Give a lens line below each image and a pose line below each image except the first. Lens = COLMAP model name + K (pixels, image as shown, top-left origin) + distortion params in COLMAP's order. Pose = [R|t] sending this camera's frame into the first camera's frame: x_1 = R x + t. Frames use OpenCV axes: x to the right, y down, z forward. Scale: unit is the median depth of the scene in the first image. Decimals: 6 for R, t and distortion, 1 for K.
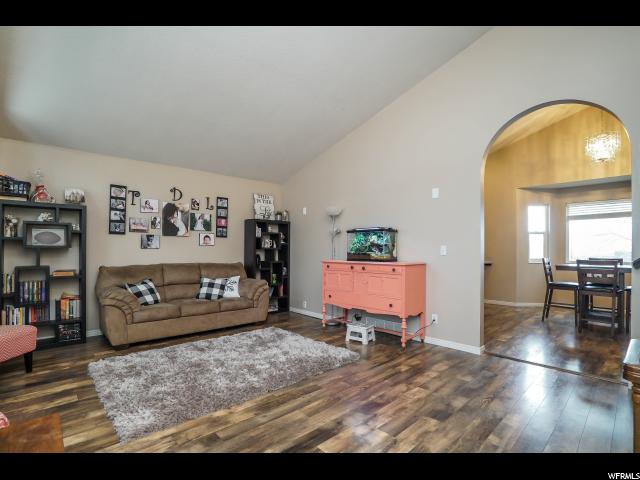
lens RADIAL K [[323.7, 0, 317.7], [0, 323.7, 242.5], [0, 0, 1]] dist [-0.009587, 0.001240]
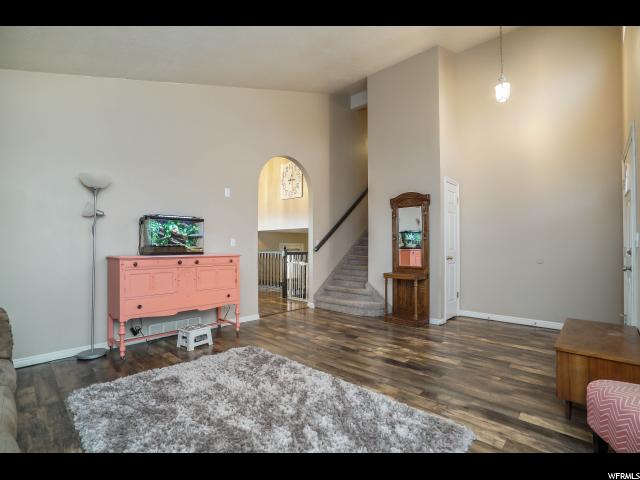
lens RADIAL K [[301.5, 0, 320.2], [0, 301.5, 238.6], [0, 0, 1]] dist [-0.041158, 0.008711]
pose [[-0.057484, 0.026051, 0.998007, -0.634620], [-0.017566, 0.999478, -0.027101, 0.030122], [-0.998192, -0.019089, -0.056996, 0.657252]]
